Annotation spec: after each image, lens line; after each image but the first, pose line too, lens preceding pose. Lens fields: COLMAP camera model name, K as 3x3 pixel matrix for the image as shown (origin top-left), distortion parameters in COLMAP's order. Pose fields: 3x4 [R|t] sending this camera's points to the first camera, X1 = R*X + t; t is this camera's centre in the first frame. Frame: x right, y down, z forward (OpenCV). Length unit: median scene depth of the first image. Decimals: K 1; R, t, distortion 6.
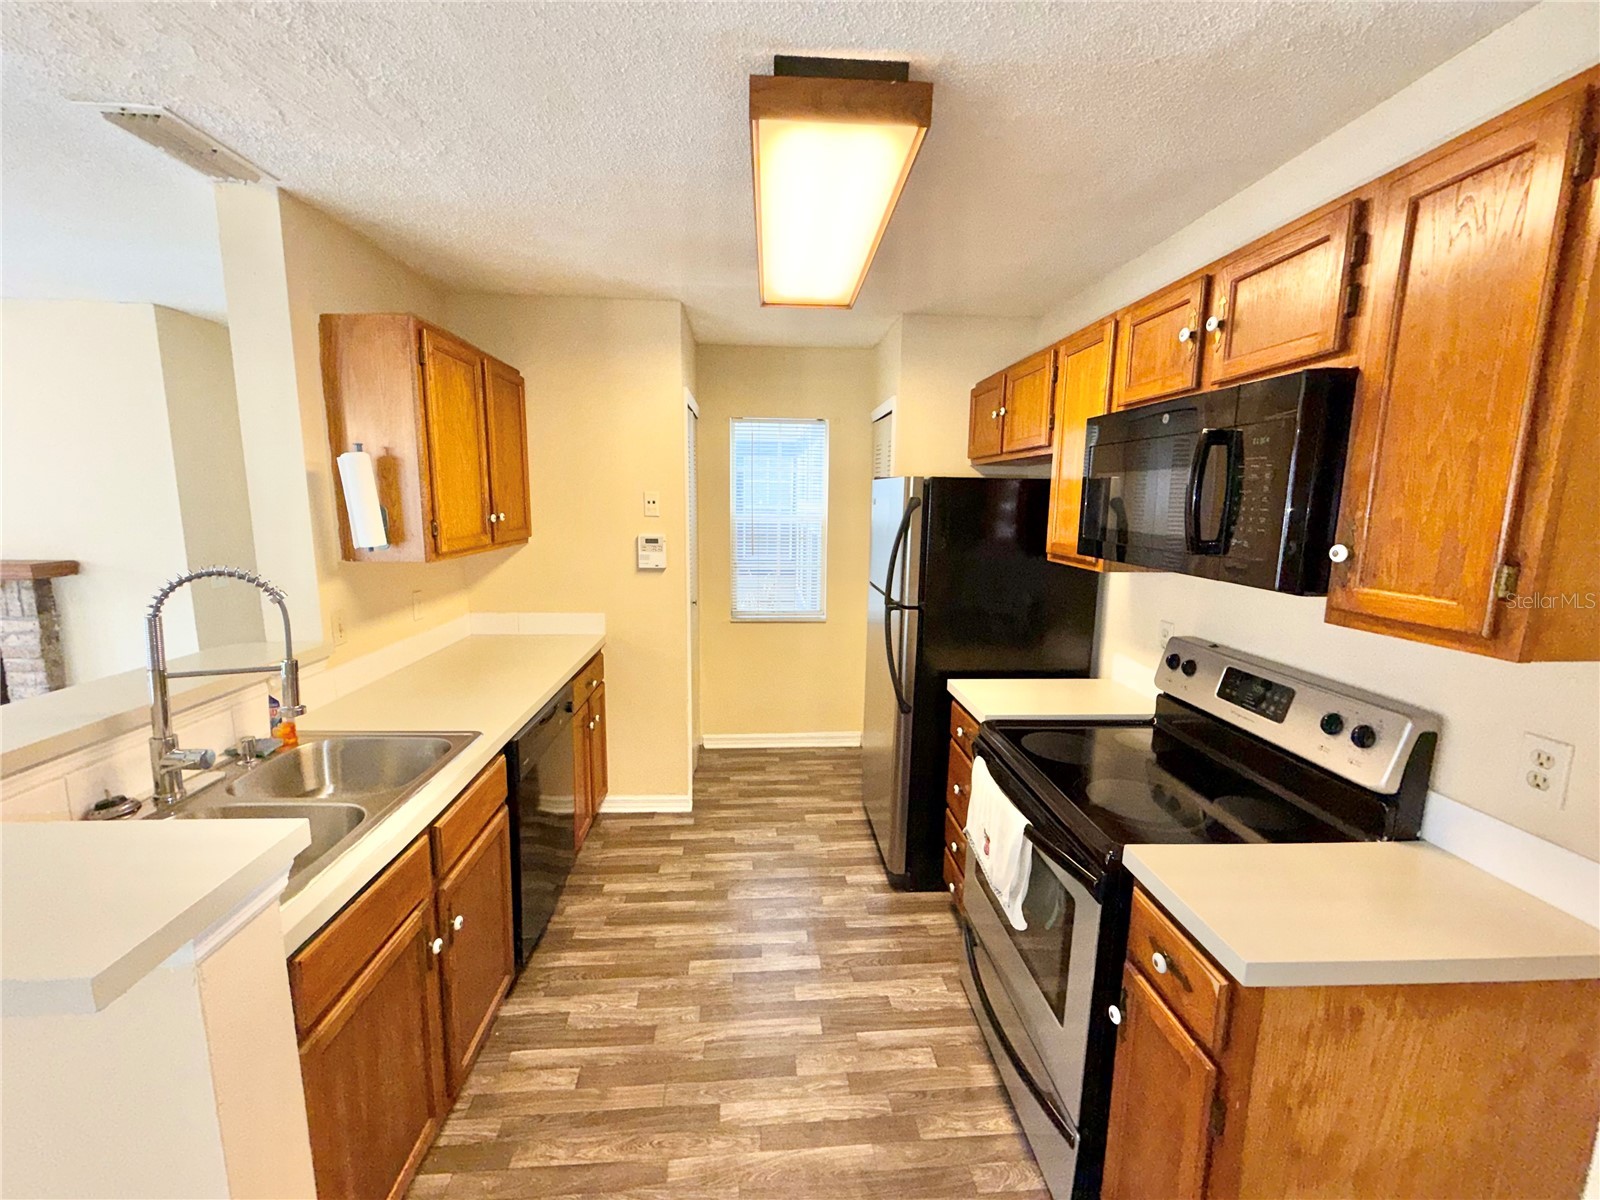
lens RADIAL K [[638.2, 0, 802.9], [0, 638.2, 595.5], [0, 0, 1]] dist [-0.000796, 0.000076]
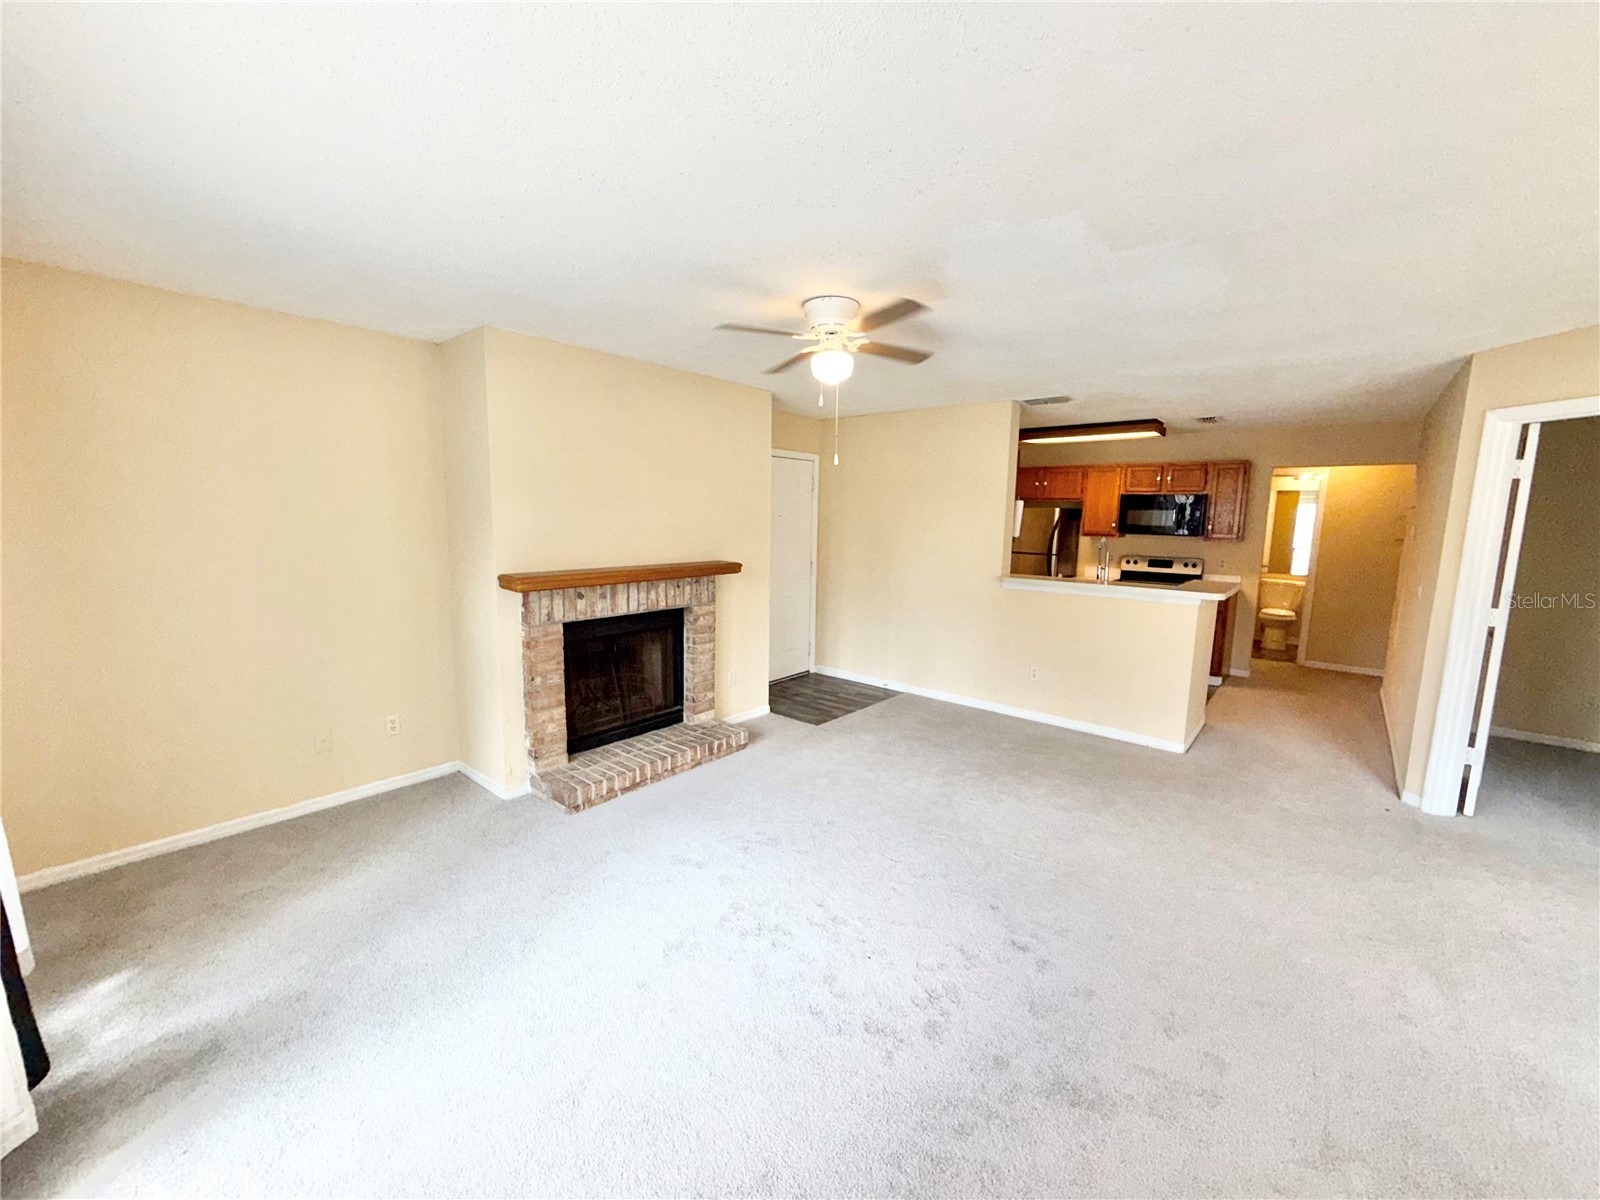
lens RADIAL K [[638.2, 0, 793.9], [0, 638.2, 603.0], [0, 0, 1]] dist [-0.000796, 0.000076]
pose [[0.695492, -0.101000, 0.711400, -2.823107], [0.101927, 0.993927, 0.041464, -0.005745], [-0.711268, 0.043673, 0.701563, -0.146970]]
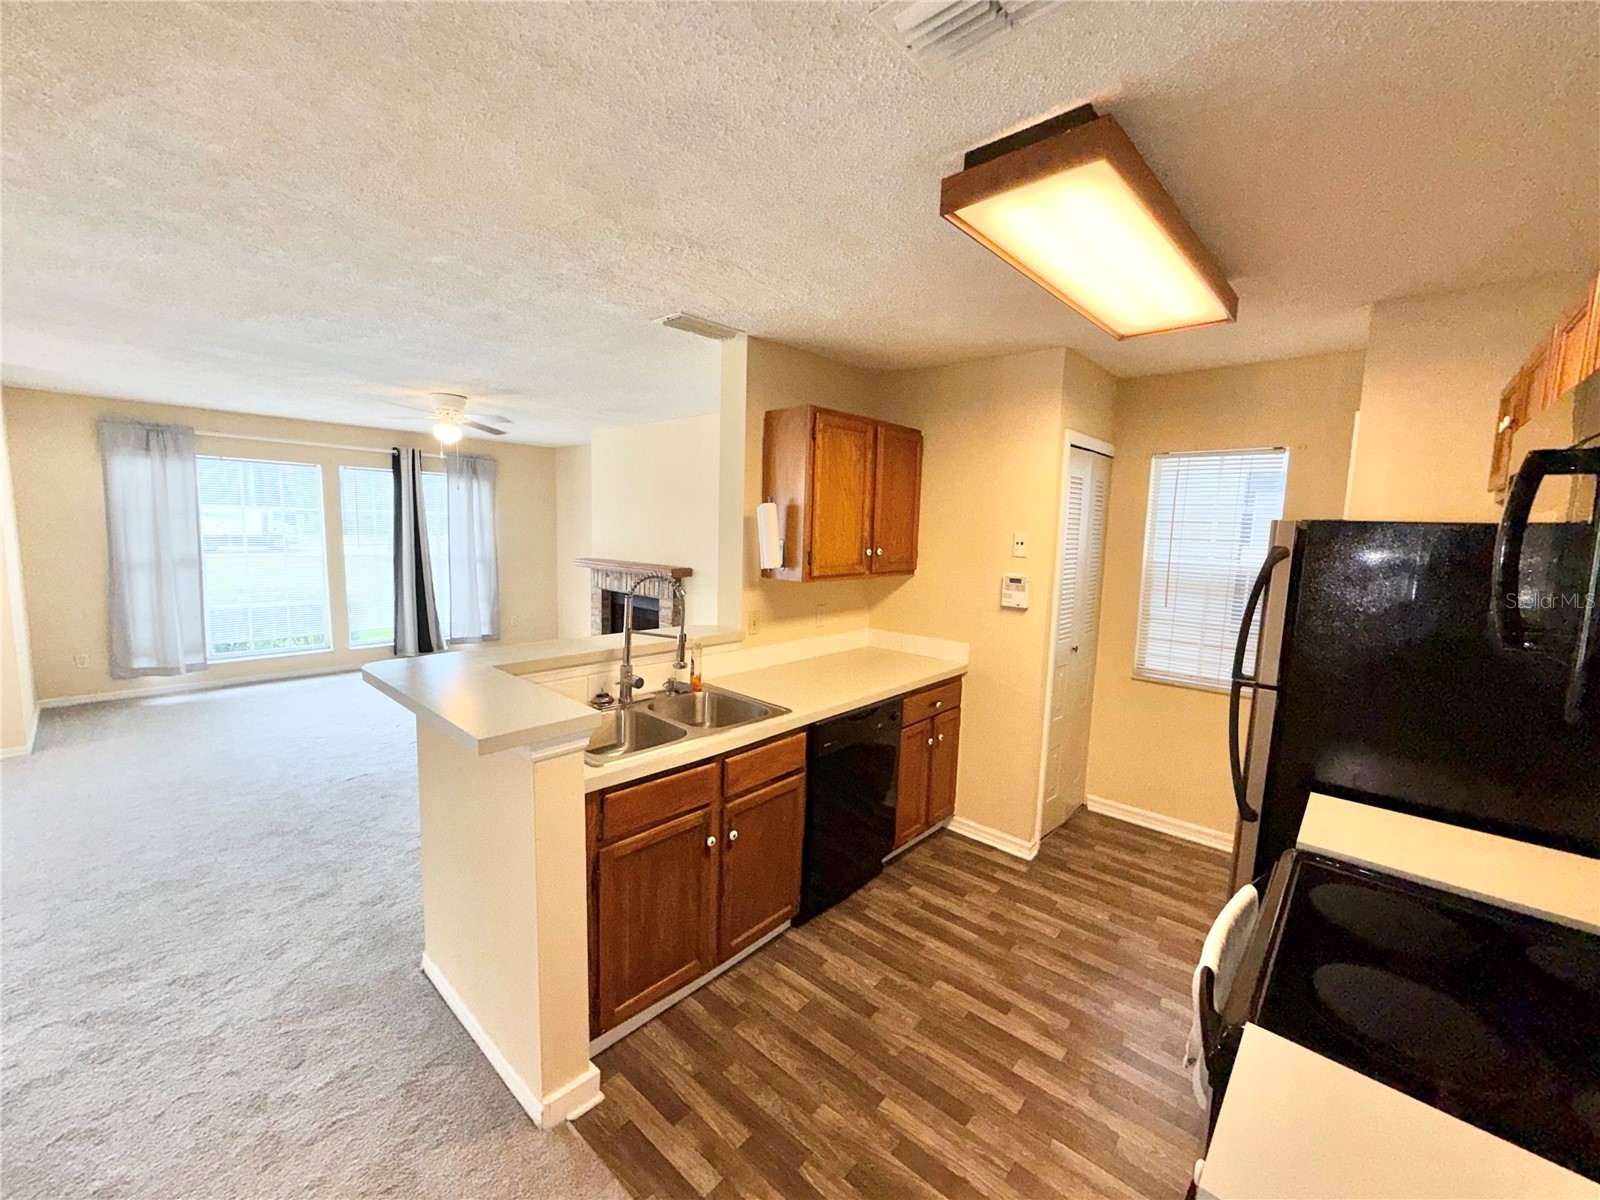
lens RADIAL K [[638.2, 0, 791.4], [0, 638.2, 594.8], [0, 0, 1]] dist [-0.000796, 0.000076]
pose [[0.695200, 0.086078, -0.713644, 0.354095], [-0.129276, 0.991588, -0.006333, -0.013942], [0.707096, 0.096660, 0.700480, 0.037877]]
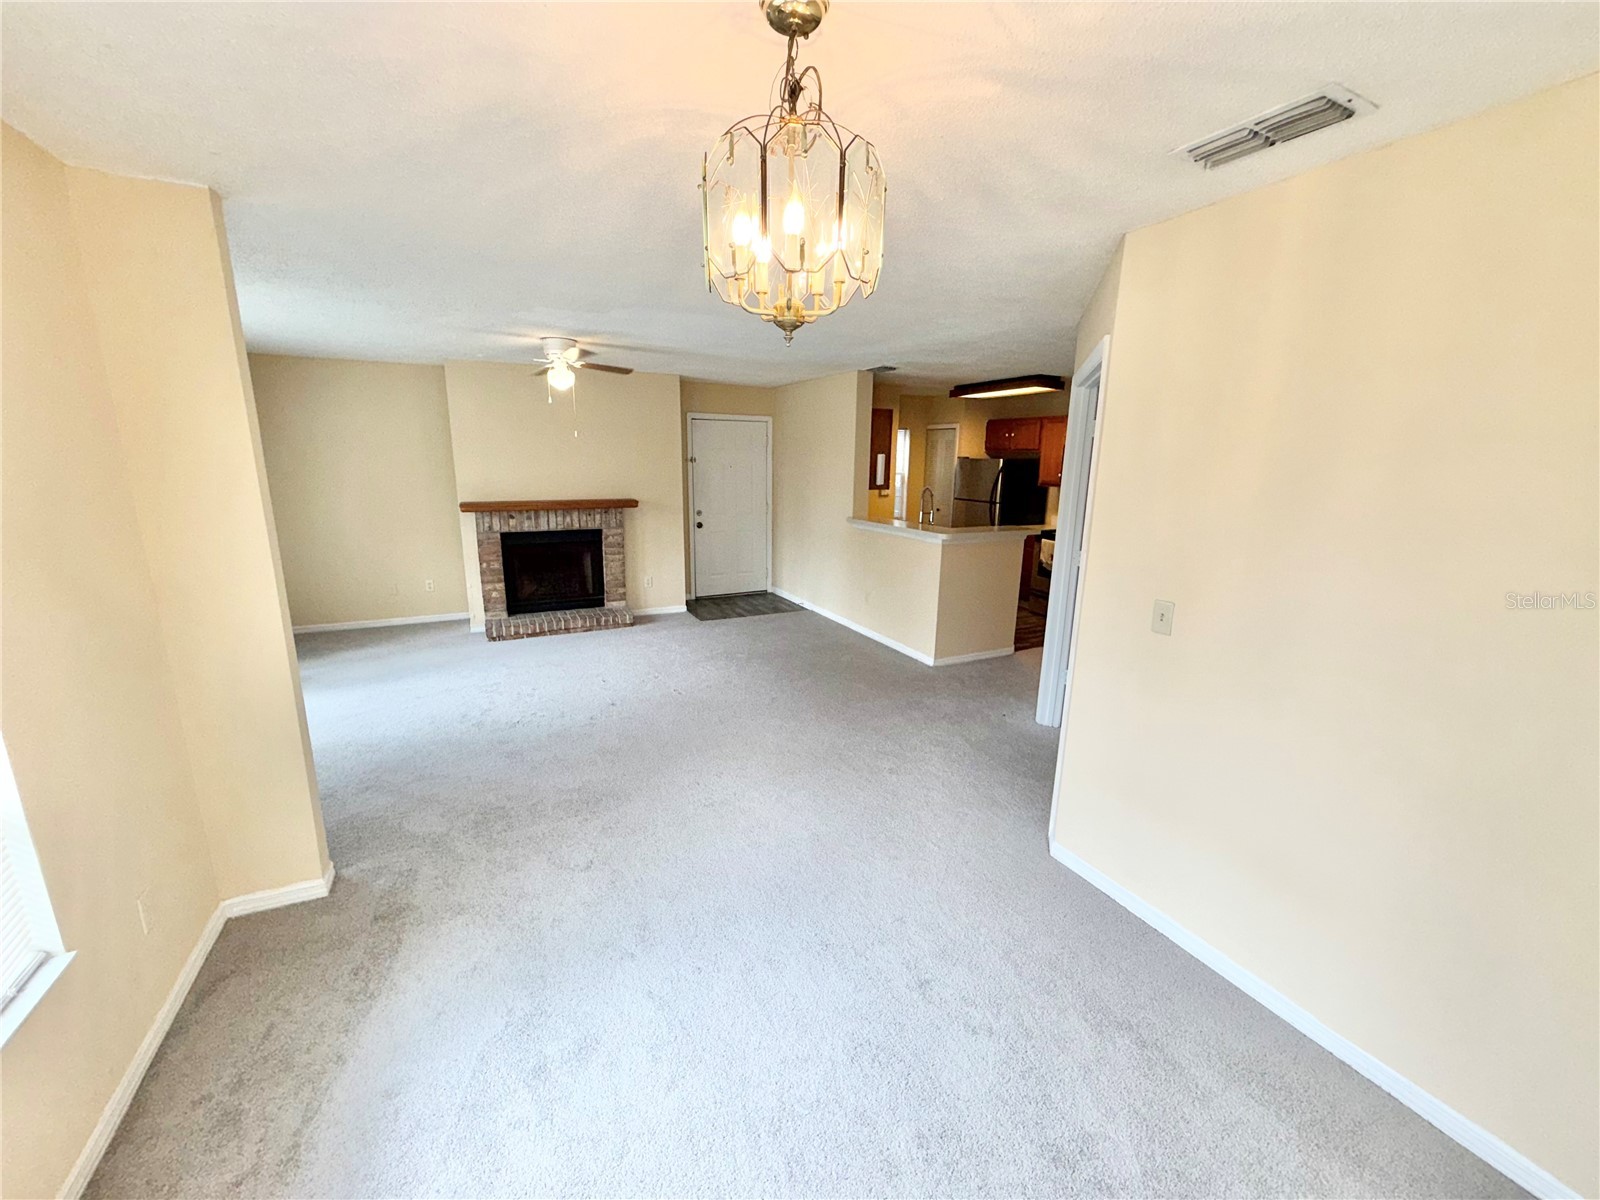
lens RADIAL K [[638.2, 0, 796.5], [0, 638.2, 602.6], [0, 0, 1]] dist [-0.000796, 0.000076]
pose [[0.920541, -0.088798, 0.380419, -2.014483], [0.058369, 0.994156, 0.090818, 0.168692], [-0.386260, -0.061397, 0.920344, -1.547157]]
